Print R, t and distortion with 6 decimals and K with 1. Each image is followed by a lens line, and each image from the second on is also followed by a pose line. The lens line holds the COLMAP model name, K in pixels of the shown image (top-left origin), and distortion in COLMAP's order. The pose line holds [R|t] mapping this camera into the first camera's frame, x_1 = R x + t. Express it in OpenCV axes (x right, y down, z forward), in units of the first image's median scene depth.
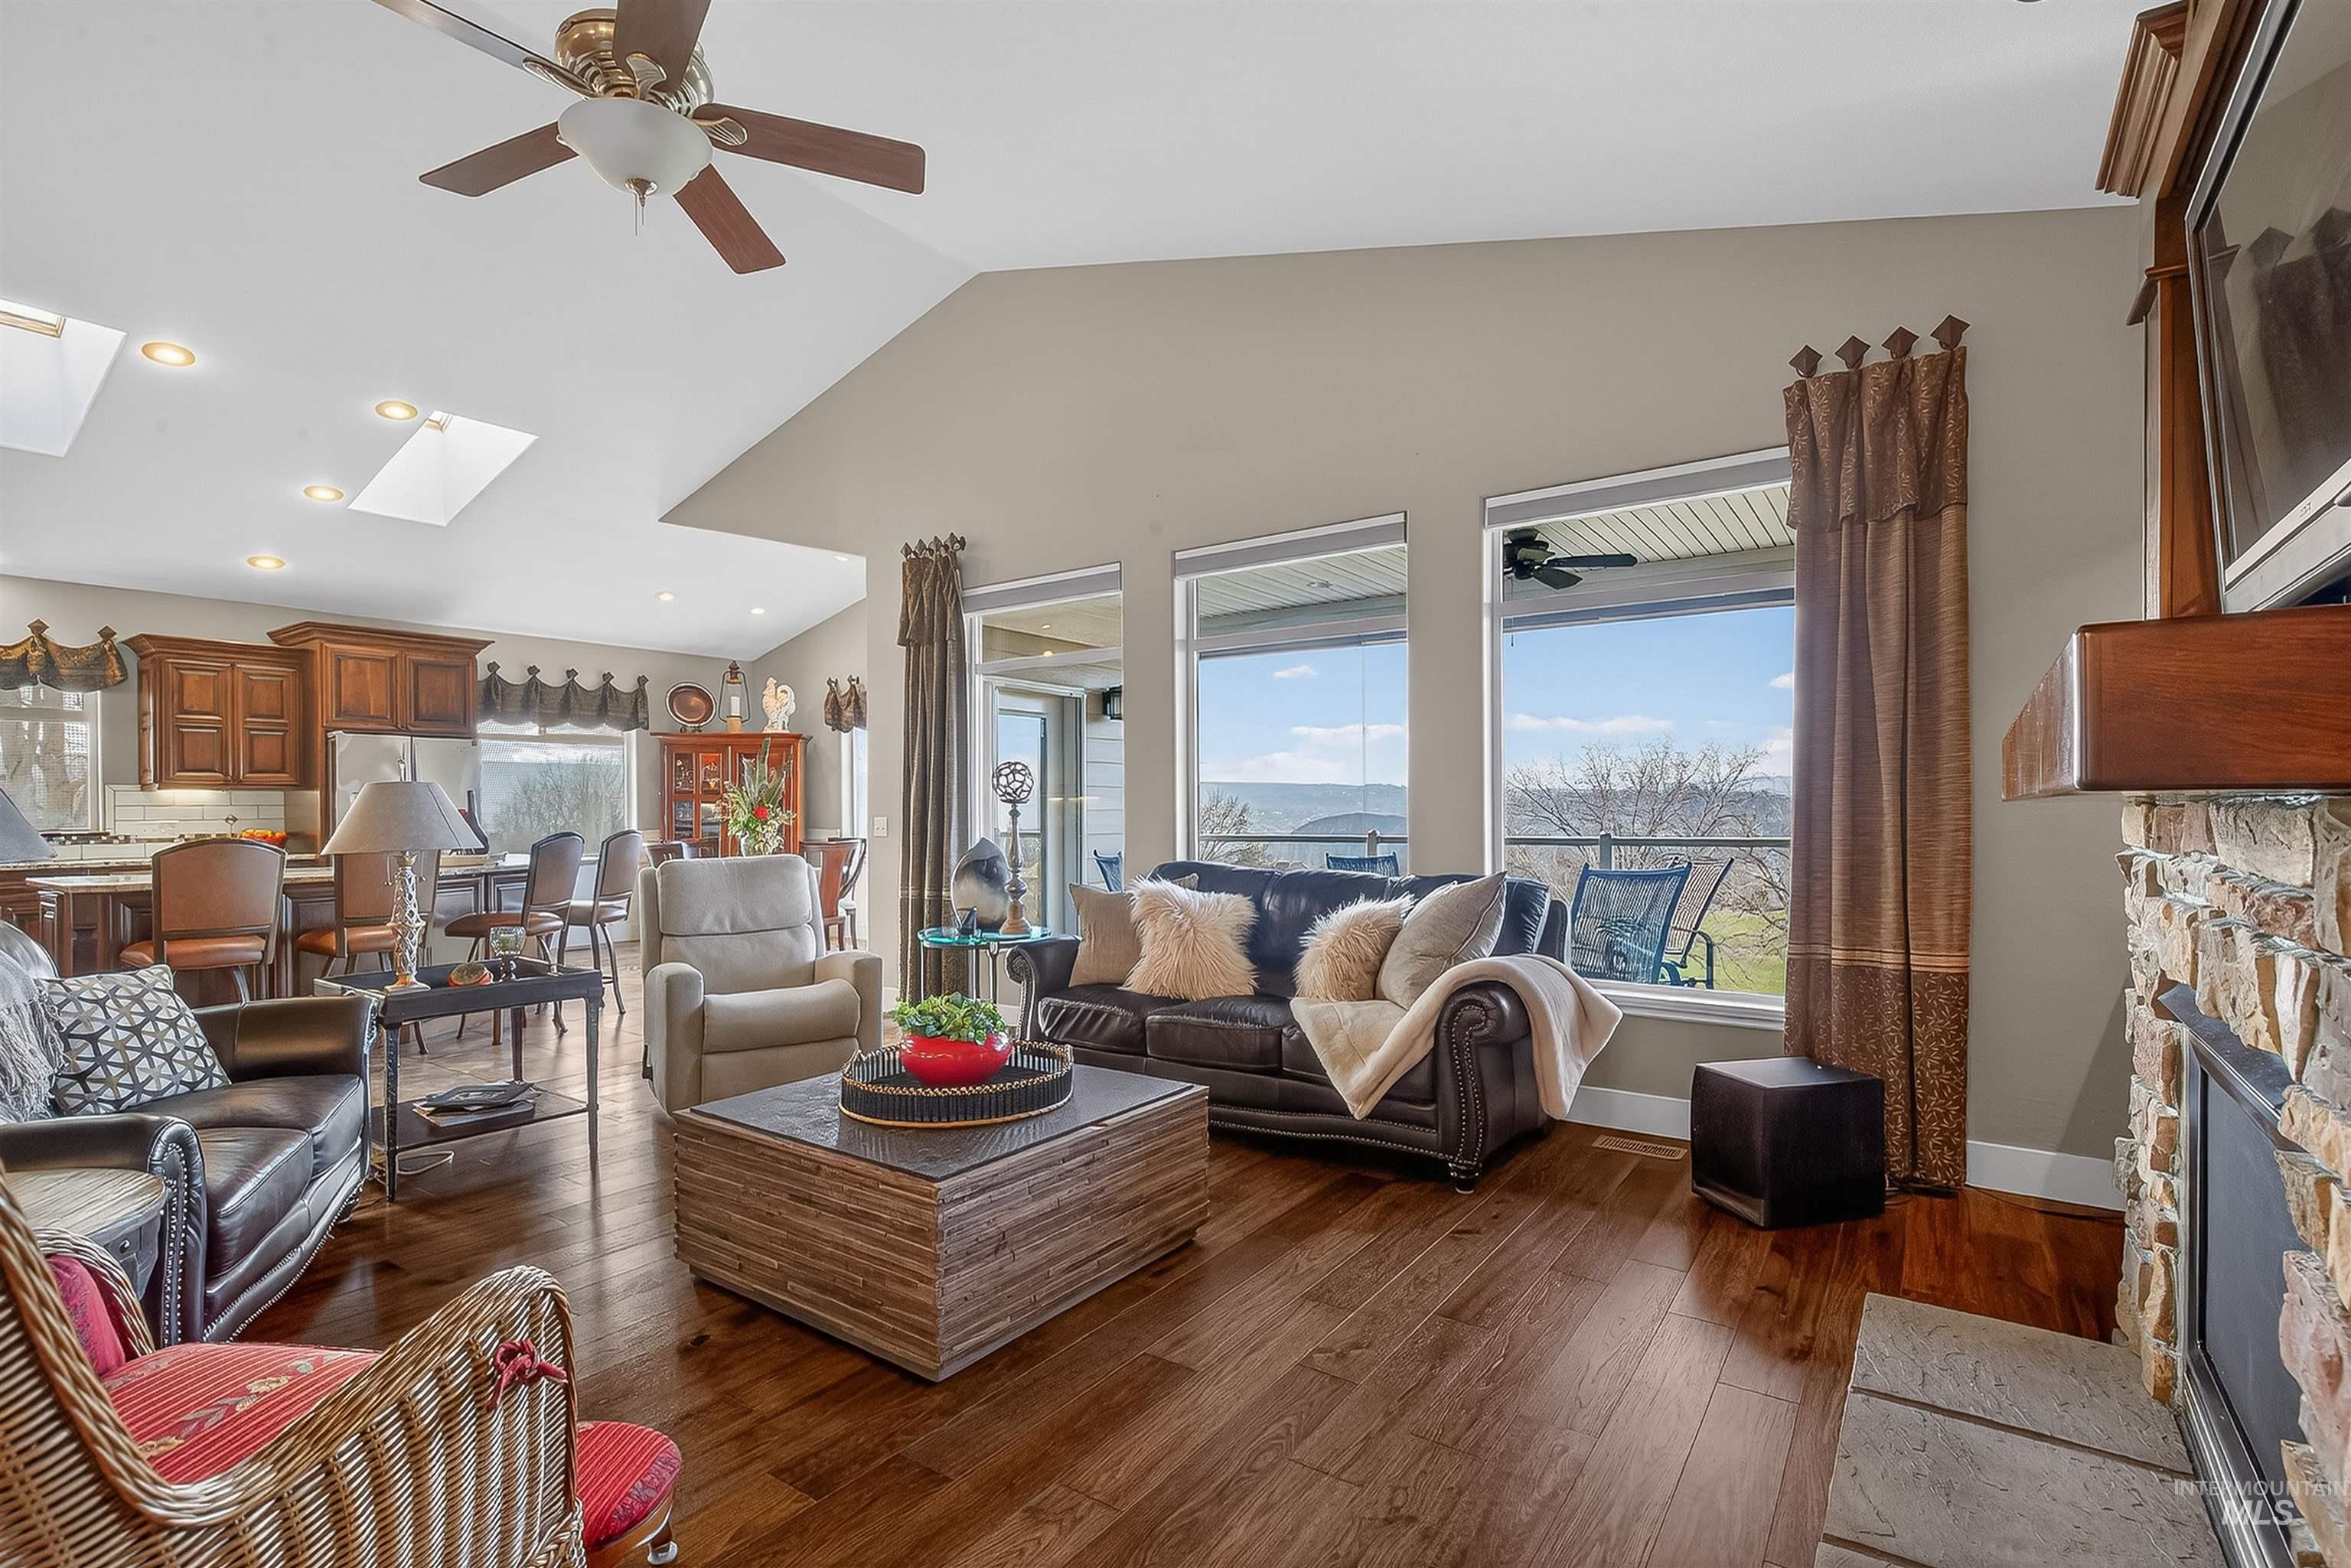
lens RADIAL K [[1073.4, 0, 1171.6], [0, 1073.4, 800.6], [0, 0, 1]] dist [0.002429, -0.000335]
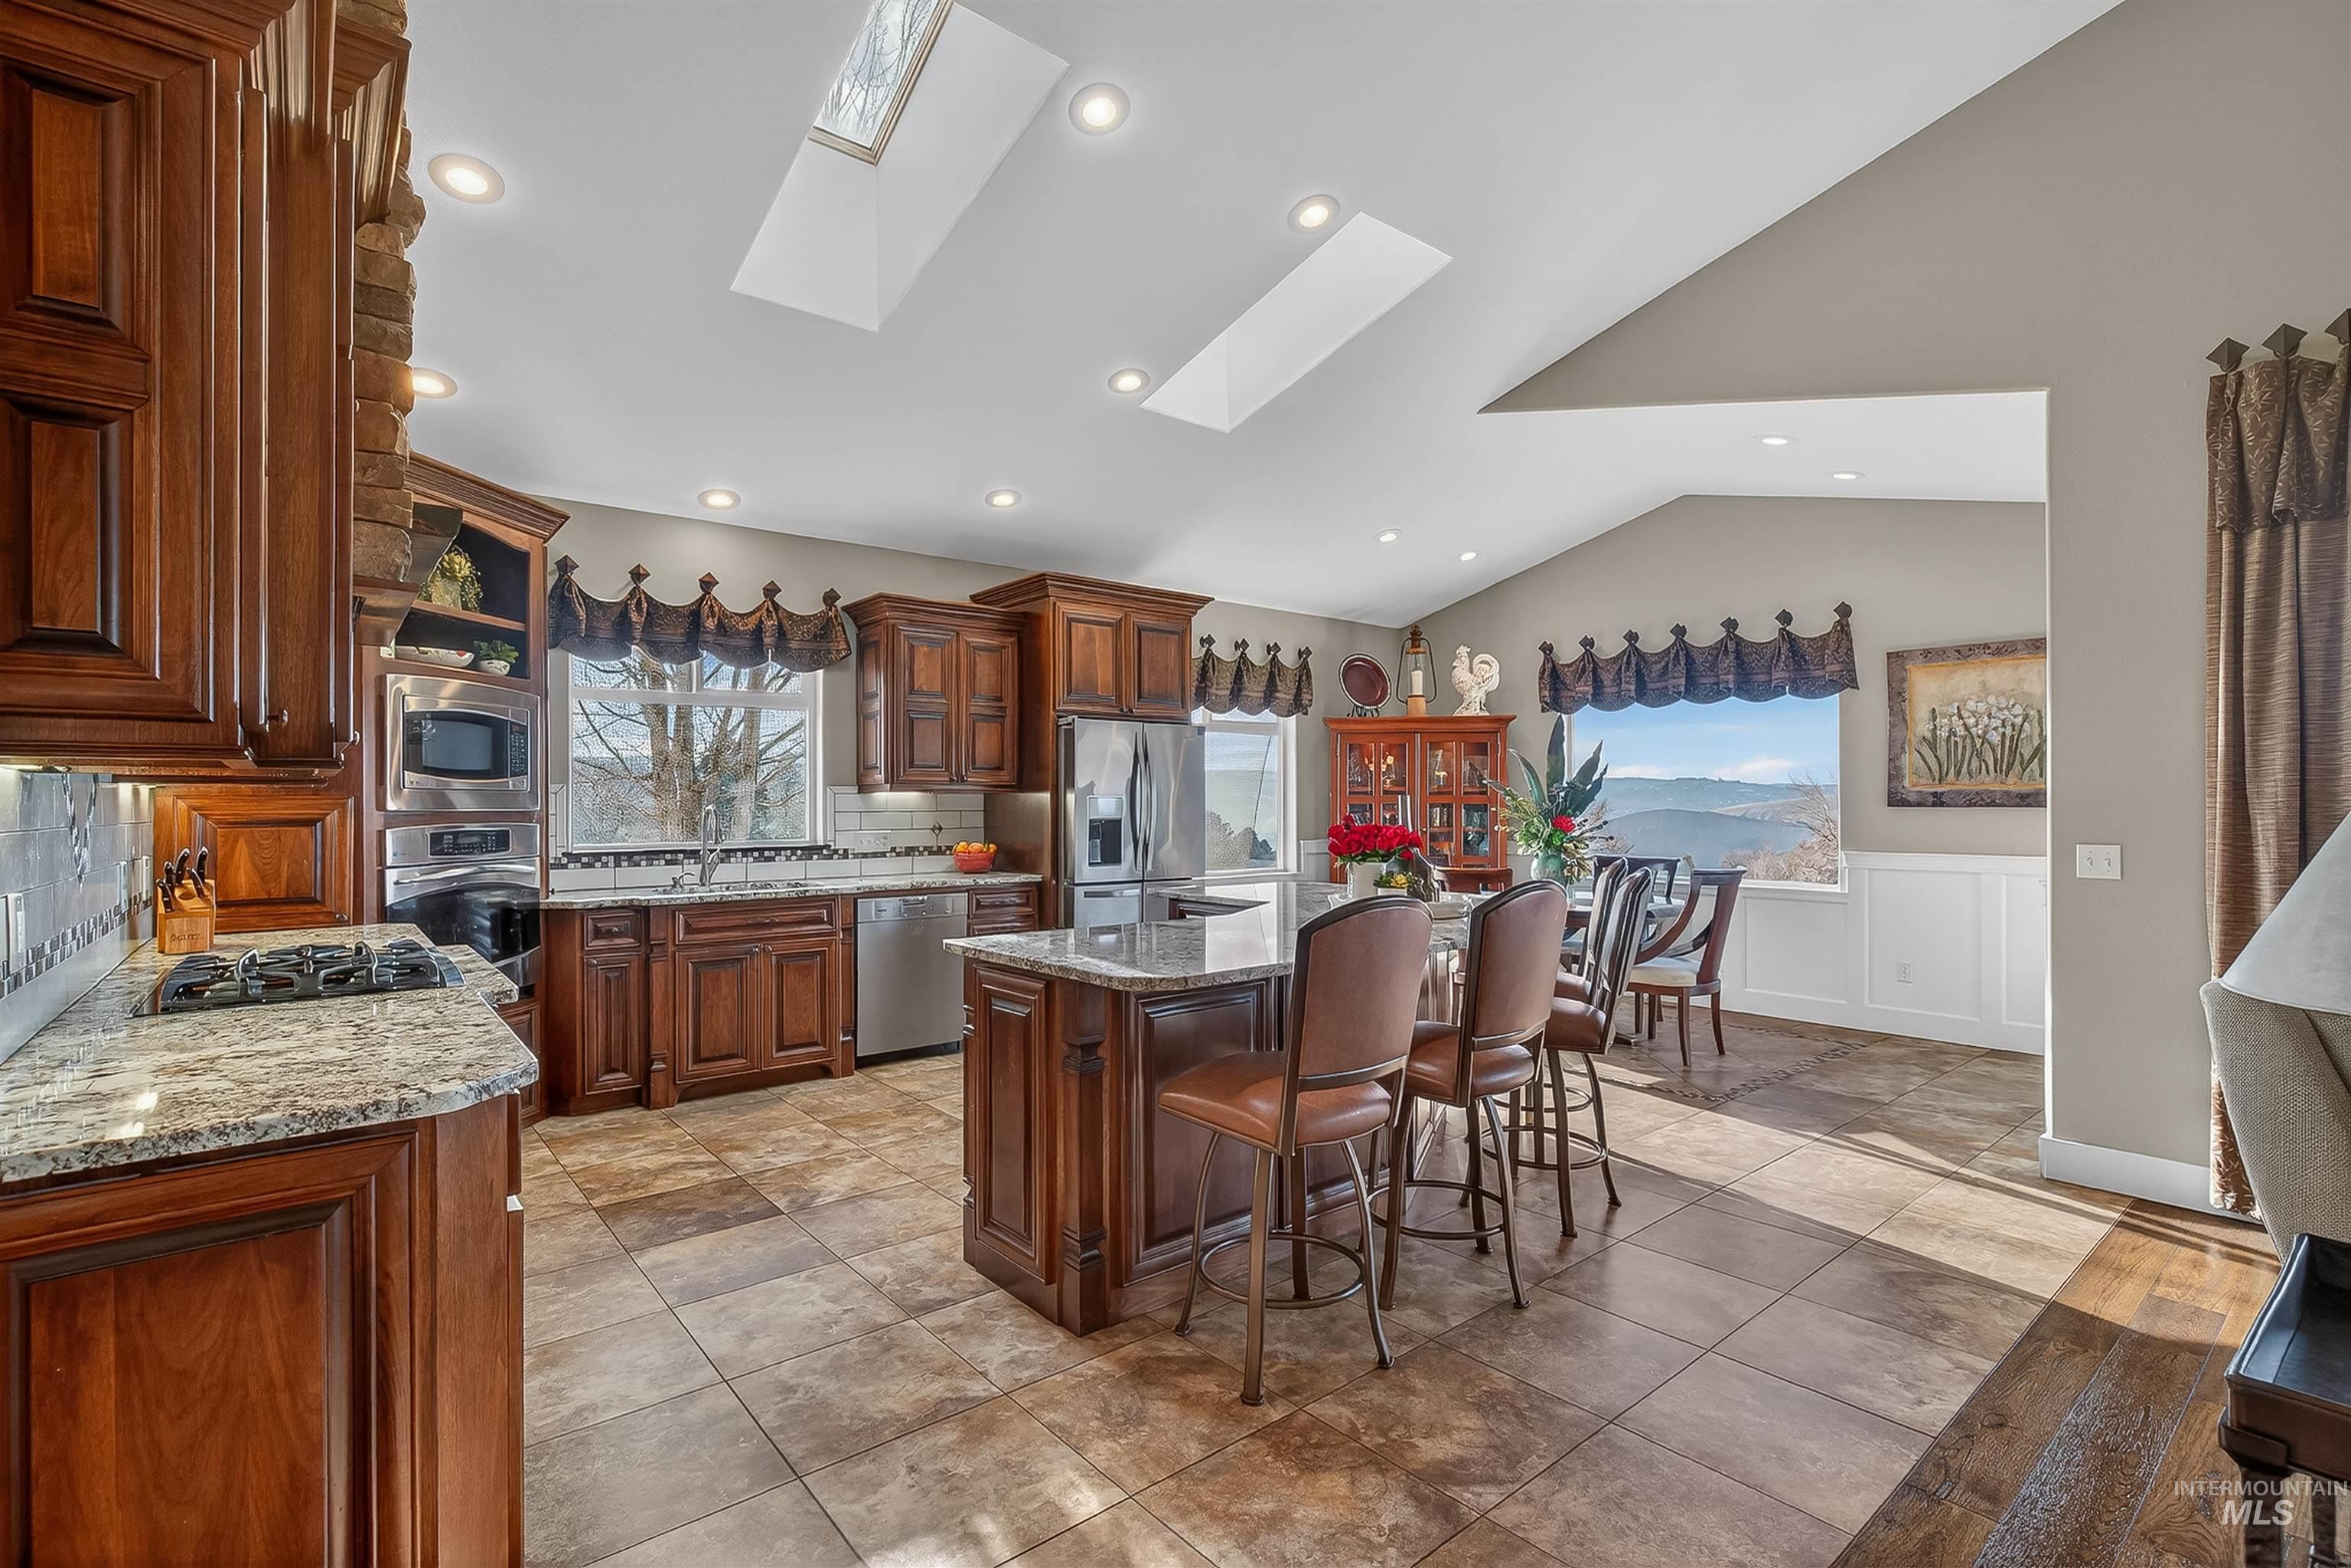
lens RADIAL K [[1073.4, 0, 1188.4], [0, 1073.4, 795.4], [0, 0, 1]] dist [0.002429, -0.000335]
pose [[0.966331, 0.001576, -0.257296, -0.388282], [-0.001987, 0.999997, -0.001339, -0.005228], [0.257293, 0.001806, 0.966332, 0.217584]]
